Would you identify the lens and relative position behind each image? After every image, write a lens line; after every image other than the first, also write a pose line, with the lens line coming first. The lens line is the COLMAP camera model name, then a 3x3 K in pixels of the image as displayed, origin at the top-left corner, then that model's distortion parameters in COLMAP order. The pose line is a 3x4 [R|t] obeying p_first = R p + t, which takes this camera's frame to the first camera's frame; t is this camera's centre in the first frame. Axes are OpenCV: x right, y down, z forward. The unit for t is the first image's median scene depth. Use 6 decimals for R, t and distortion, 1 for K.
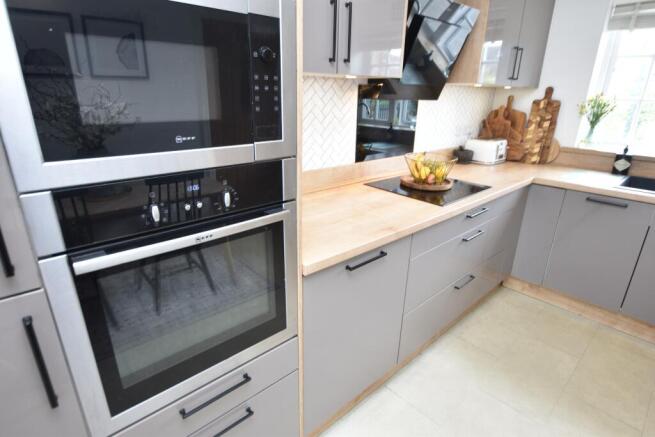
lens RADIAL K [[352.1, 0, 332.0], [0, 352.1, 218.3], [0, 0, 1]] dist [-0.006741, -0.001450]
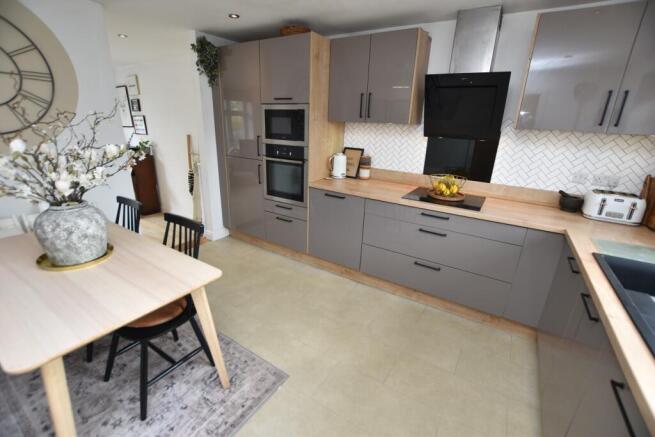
lens RADIAL K [[288.5, 0, 332.2], [0, 288.5, 220.6], [0, 0, 1]] dist [-0.024503, 0.002737]
pose [[0.253094, 0.297470, -0.920573, 1.146830], [-0.356498, 0.913270, 0.197098, -0.066056], [0.899363, 0.278298, 0.337190, 0.198827]]
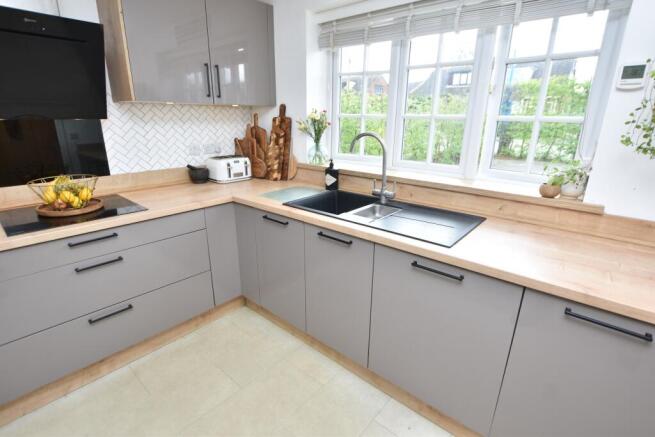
lens RADIAL K [[318.4, 0, 326.4], [0, 318.4, 217.1], [0, 0, 1]] dist [-0.015397, 0.000115]
pose [[0.994659, -0.041461, 0.094525, 0.777807], [0.044894, 0.998396, -0.034491, -0.015454], [-0.092944, 0.038551, 0.994925, 0.106440]]
